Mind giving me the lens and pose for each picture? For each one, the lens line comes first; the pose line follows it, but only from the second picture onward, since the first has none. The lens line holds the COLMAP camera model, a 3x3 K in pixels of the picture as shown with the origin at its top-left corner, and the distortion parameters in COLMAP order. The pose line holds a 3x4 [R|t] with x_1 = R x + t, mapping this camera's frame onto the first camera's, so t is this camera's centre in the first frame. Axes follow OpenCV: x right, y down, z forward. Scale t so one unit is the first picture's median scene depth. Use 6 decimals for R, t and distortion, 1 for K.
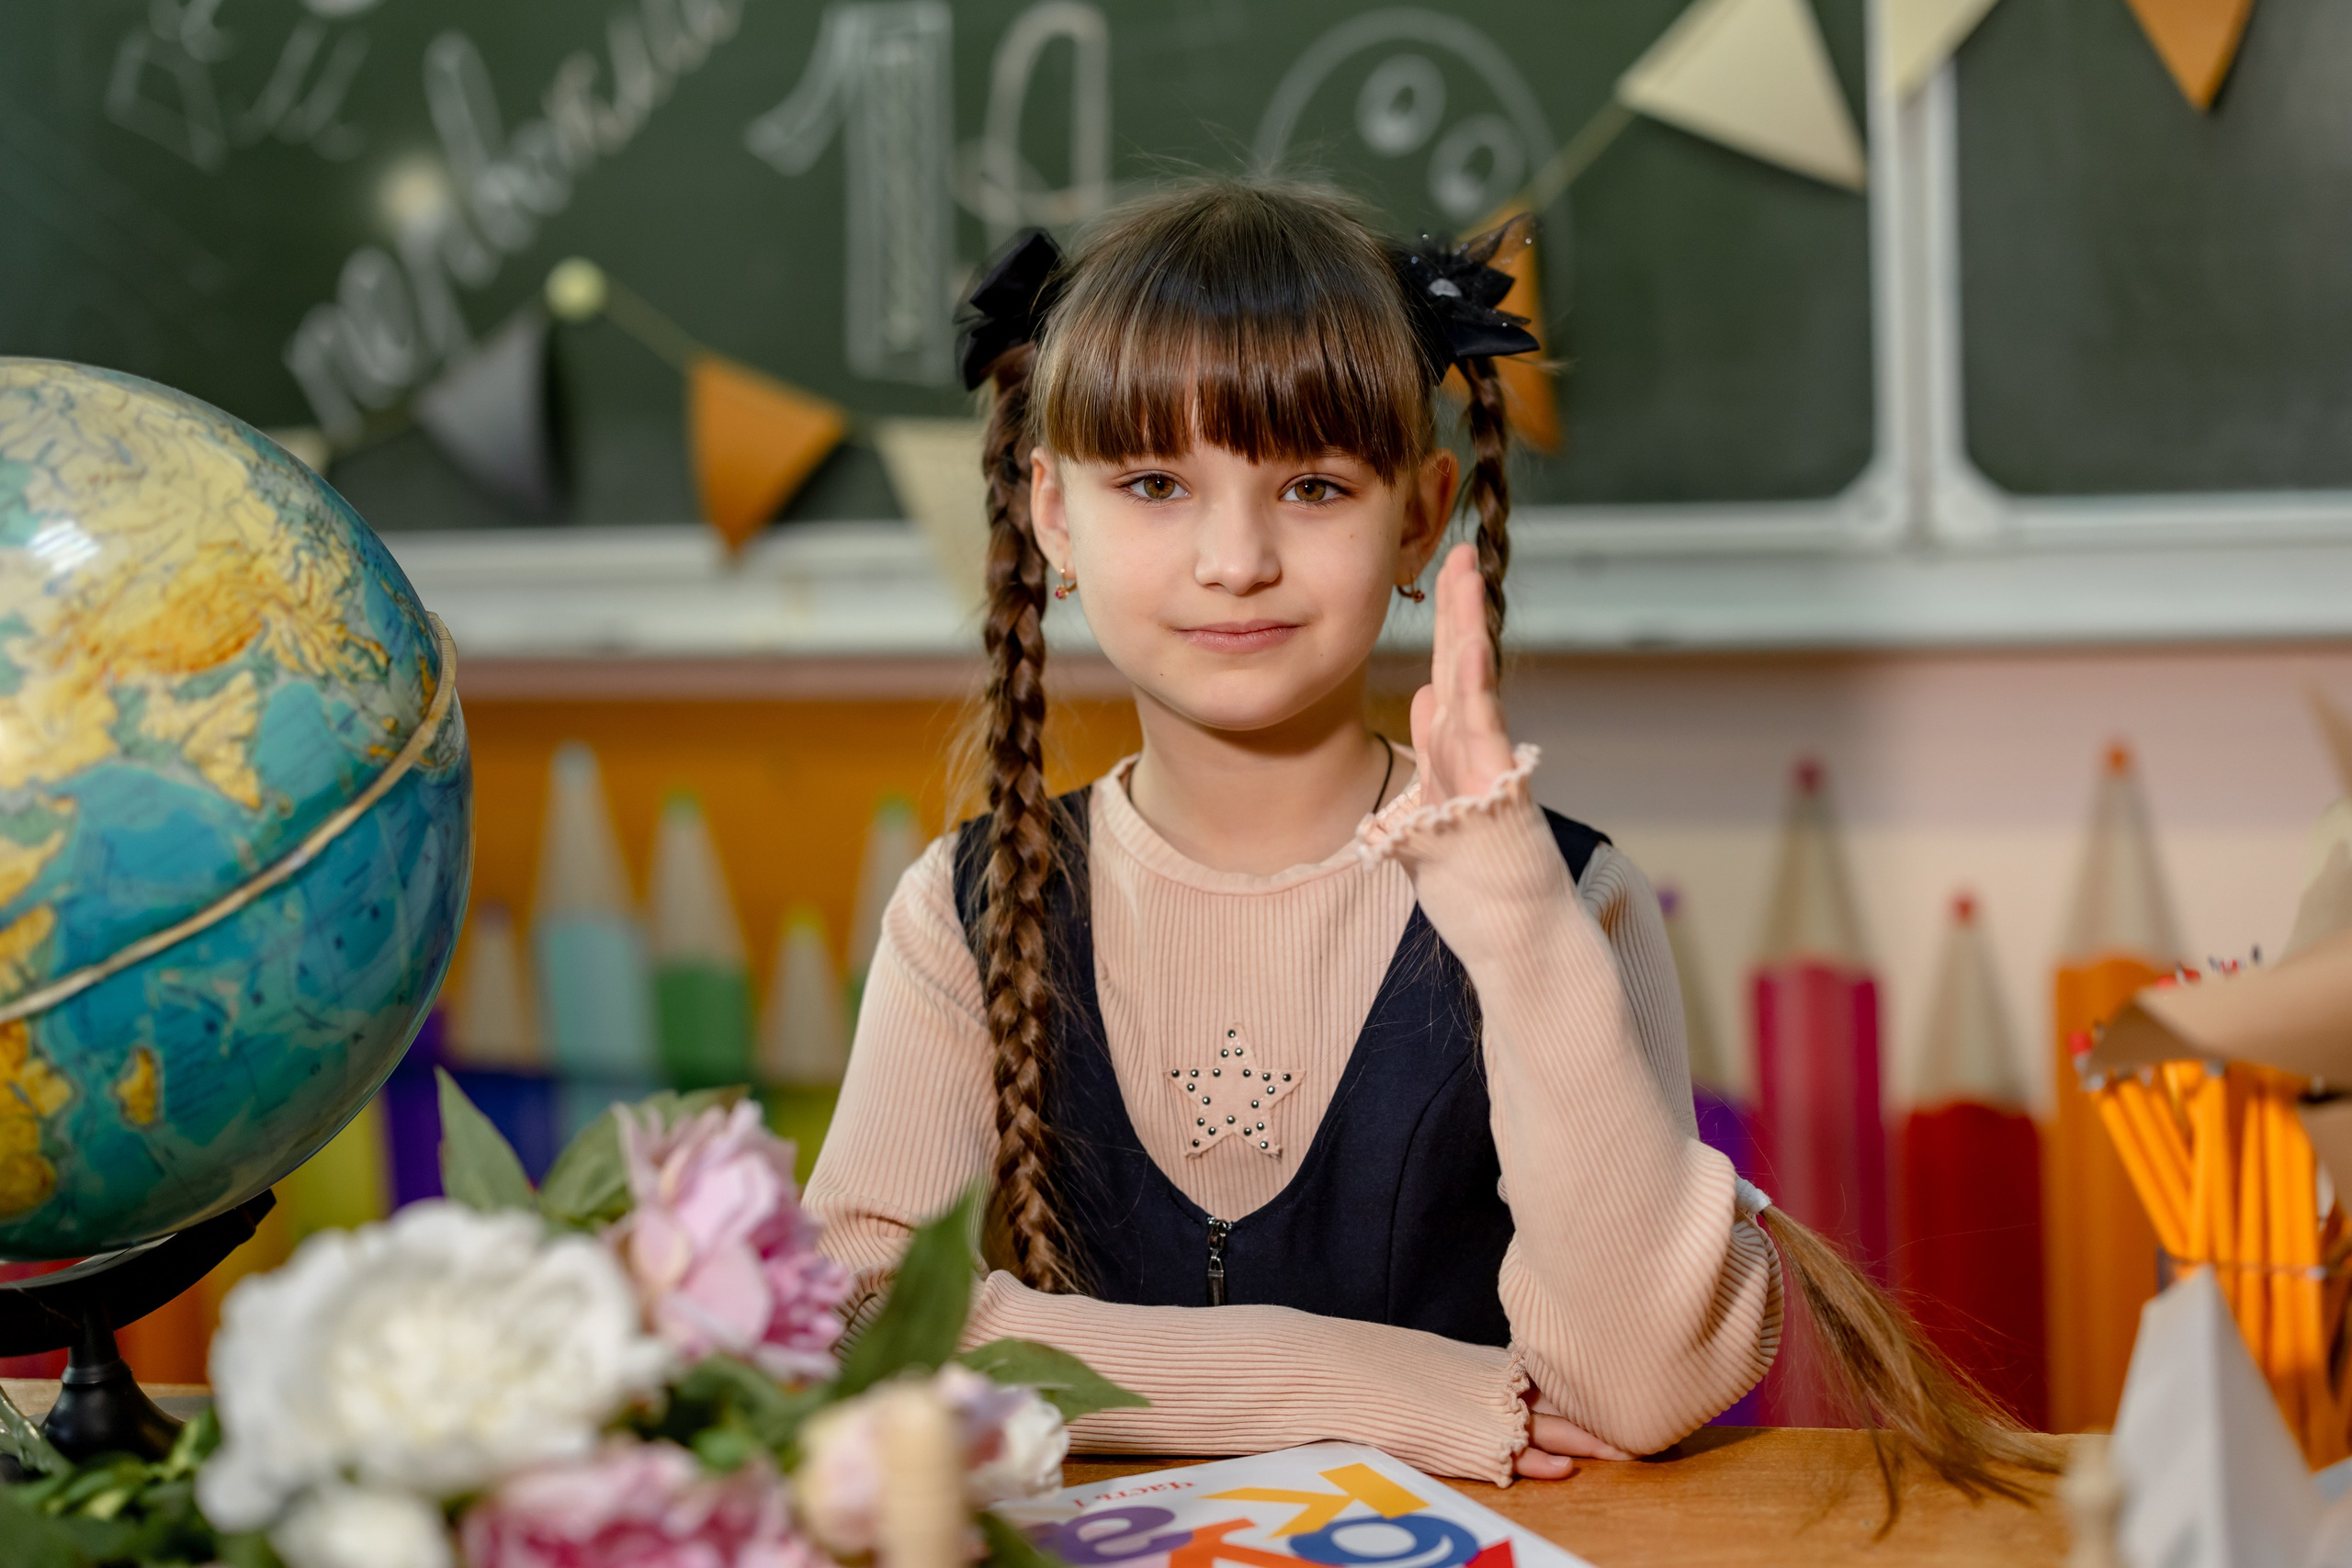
lens RADIAL K [[3471.5, 0, 1168.2], [0, 3471.5, 772.9], [0, 0, 1]] dist [0.005118, 0.000000]
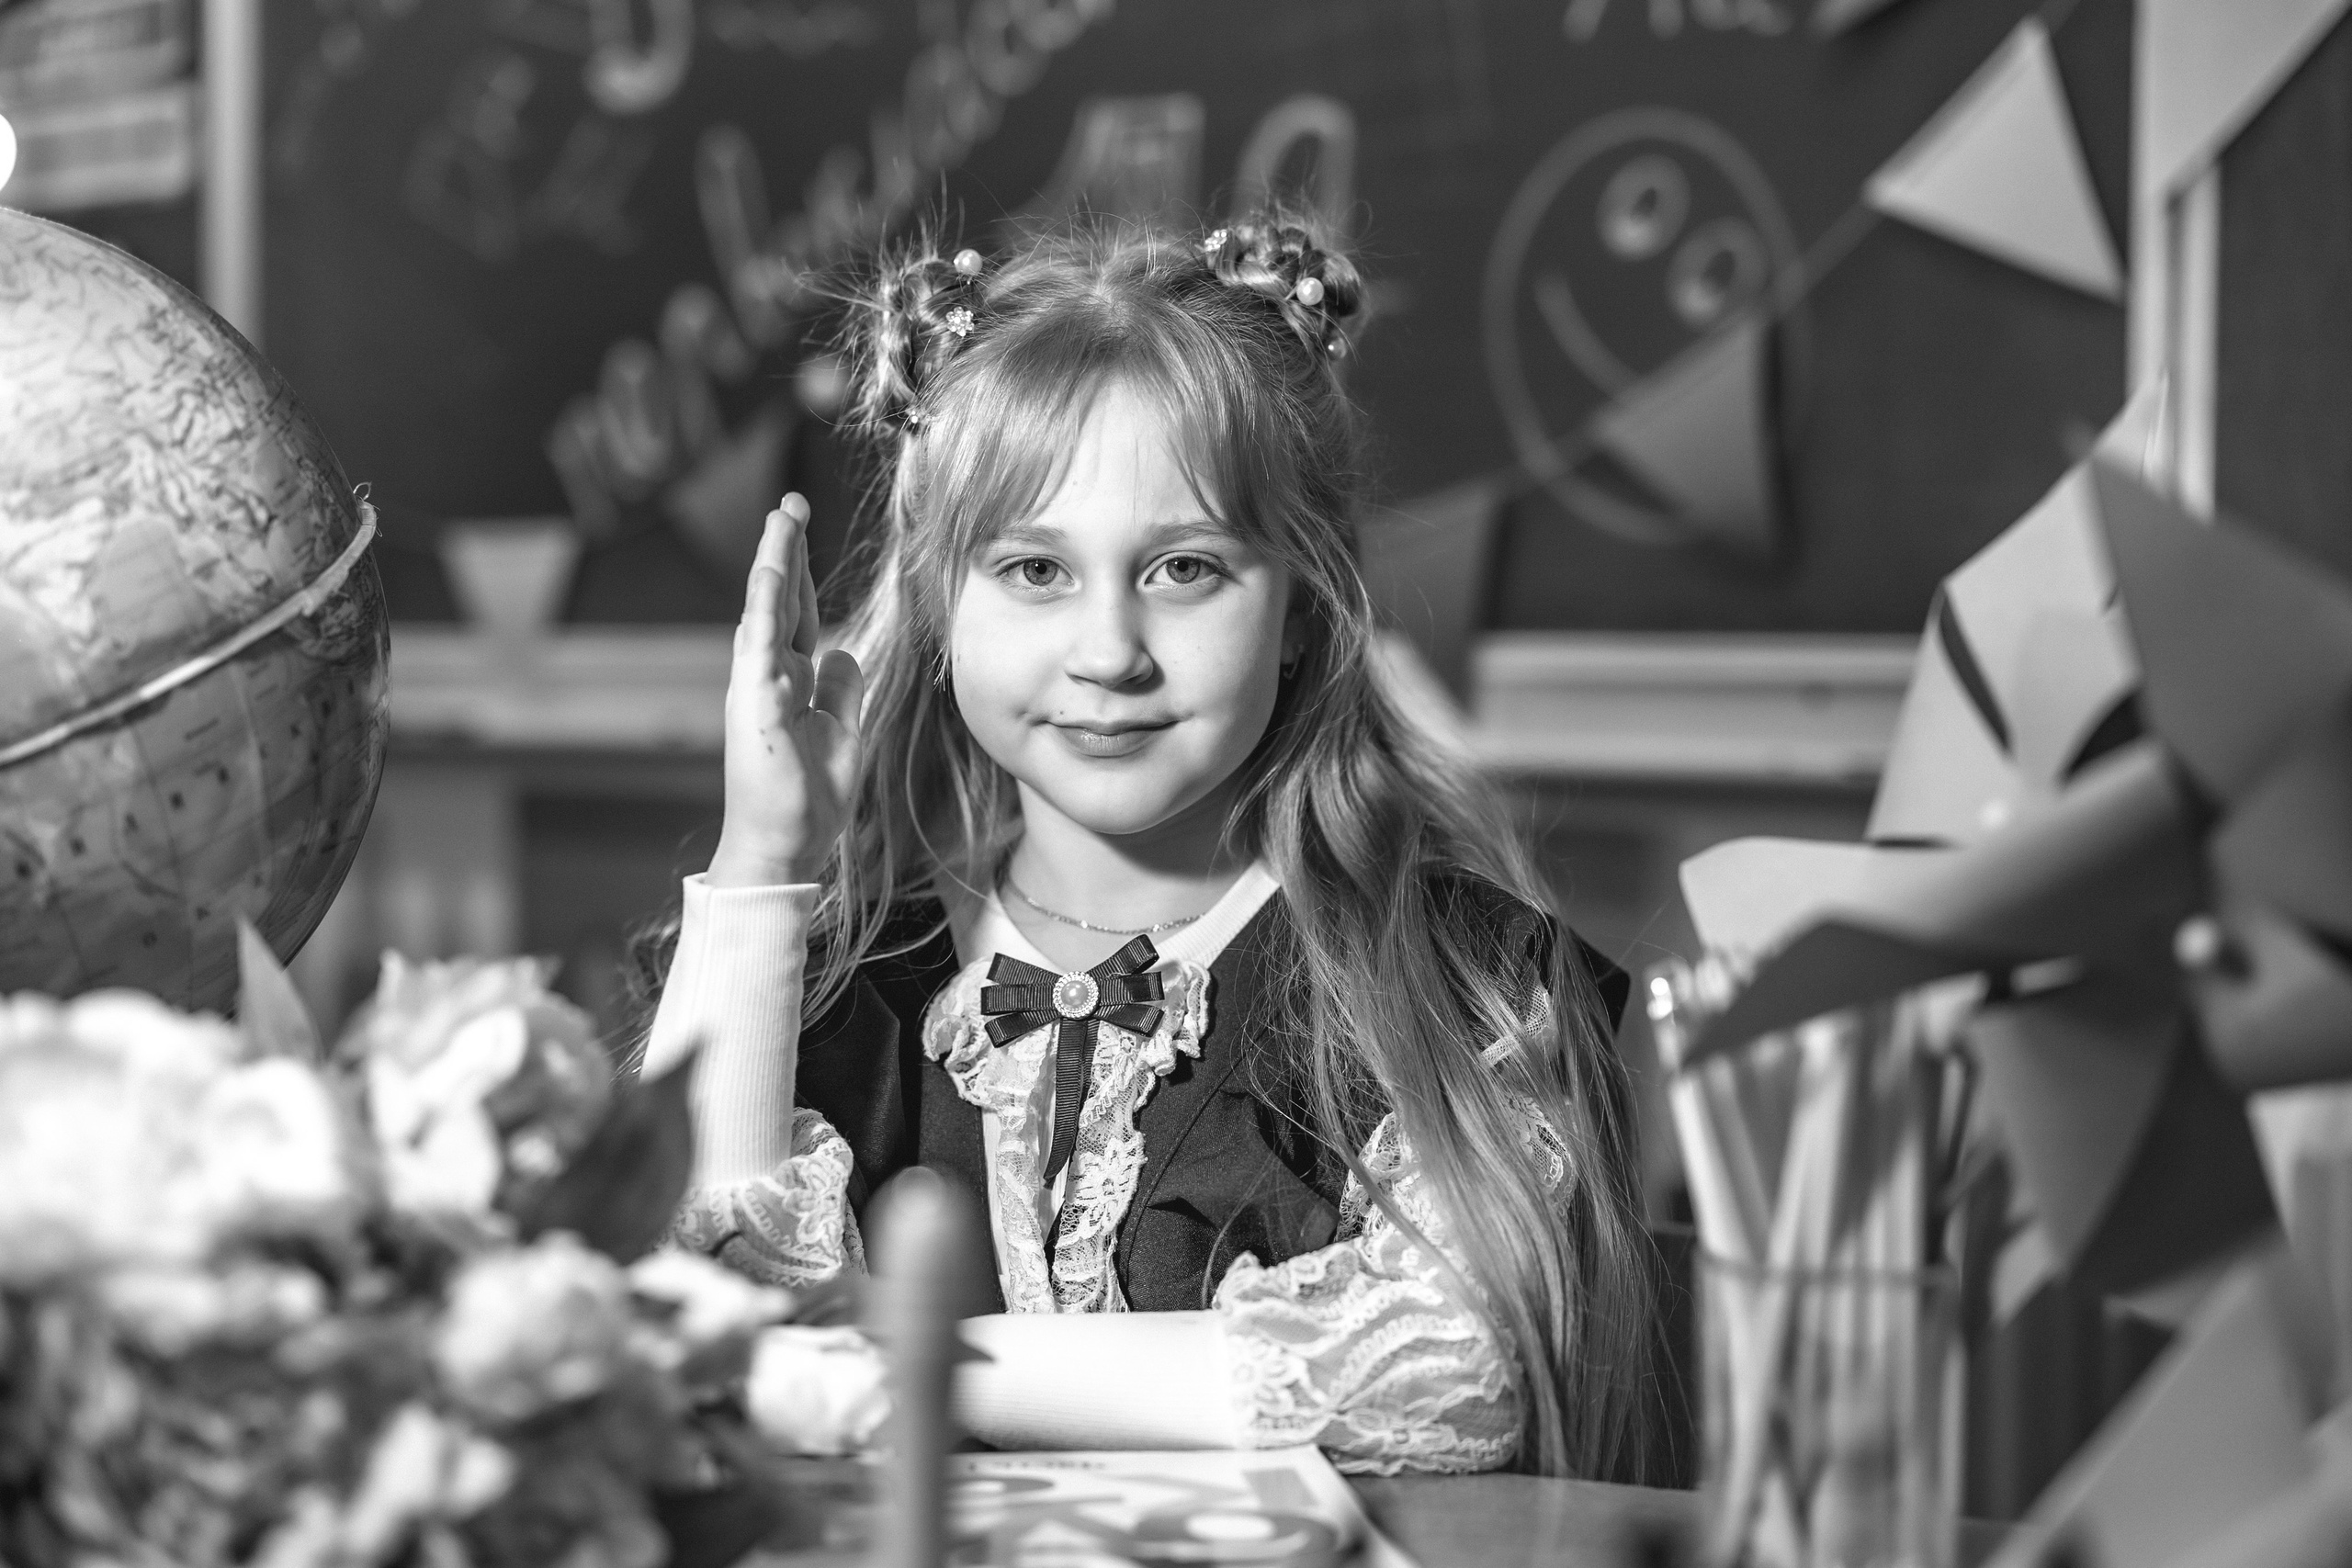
lens RADIAL K [[3471.5, 0, 1159.8], [0, 3471.5, 763.6], [0, 0, 1]] dist [0.005118, 0.000000]
pose [[0.987402, 0.062401, -0.145409, 0.156067], [-0.075607, 0.993323, -0.087136, 0.097902], [0.139001, 0.097032, 0.985527, 0.104531]]
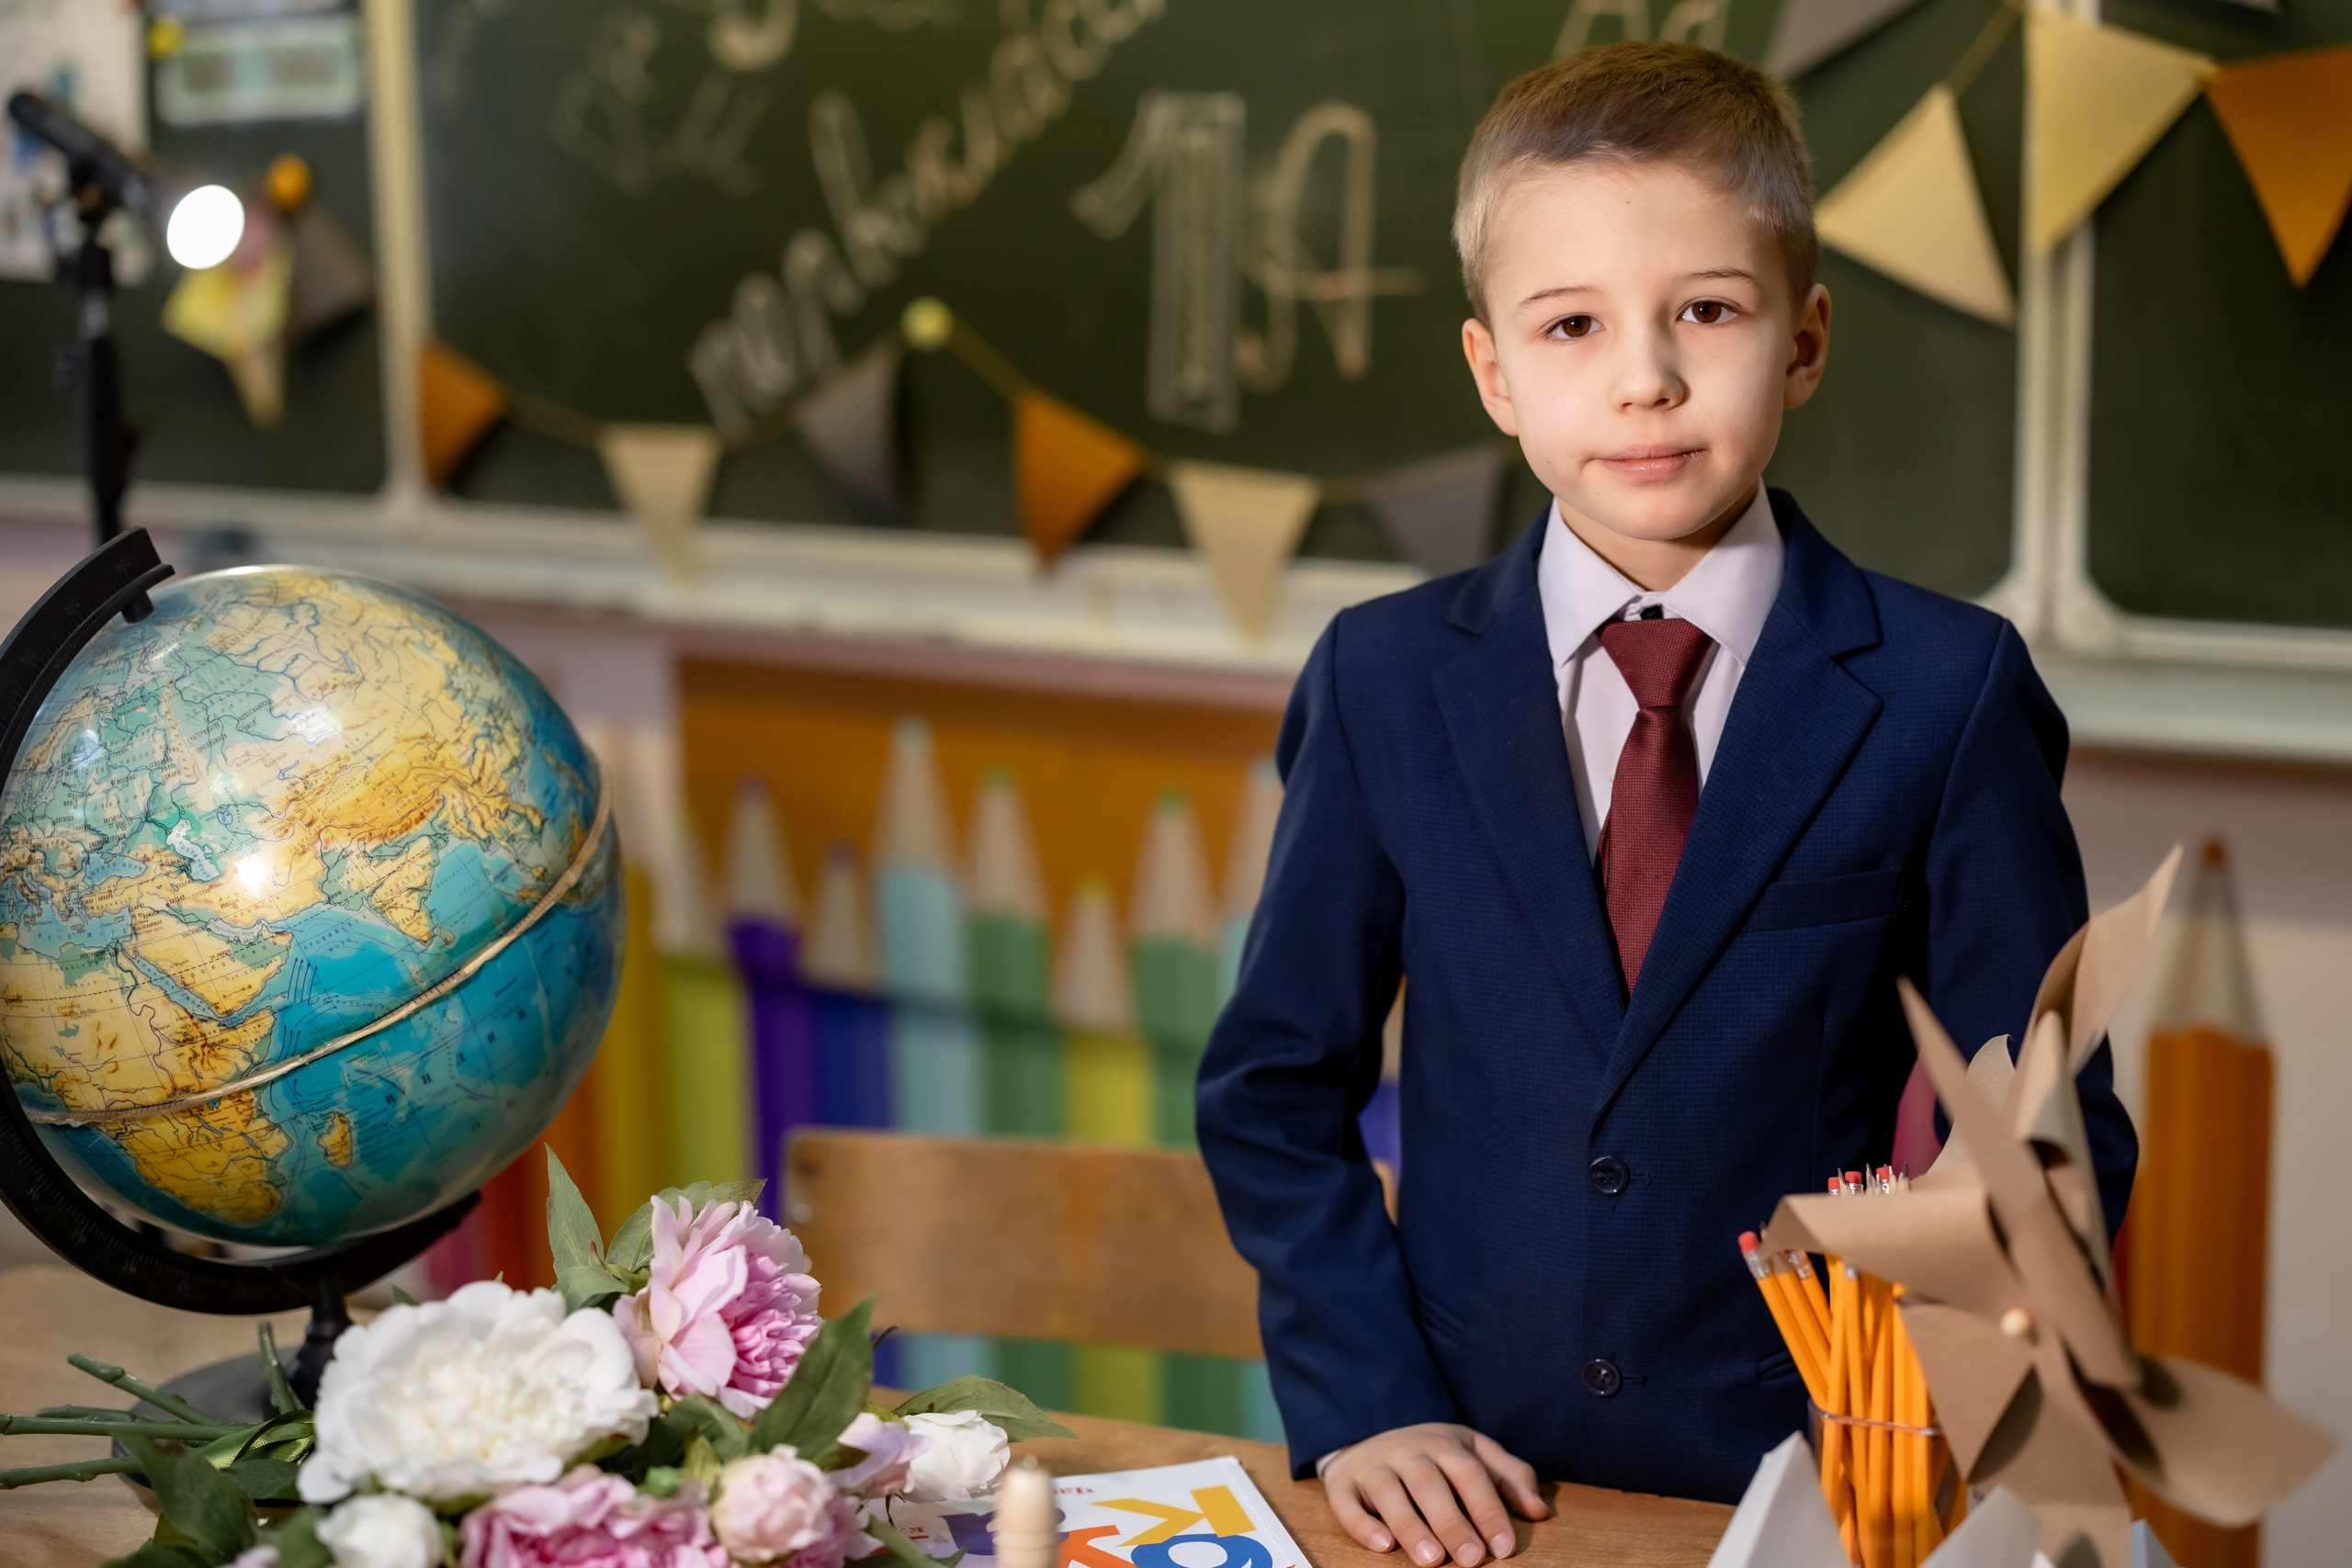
lens RADIAL K [[3471.5, 0, 1160.7], [0, 3471.5, 772.2], [0, 0, 1]] dist [0.005118, 0.000000]
pose [[0.983880, 0.061631, -0.167875, 0.223114], [-0.051494, 0.996615, 0.064084, -0.146227], [0.171256, -0.054407, 0.983723, -0.250035]]
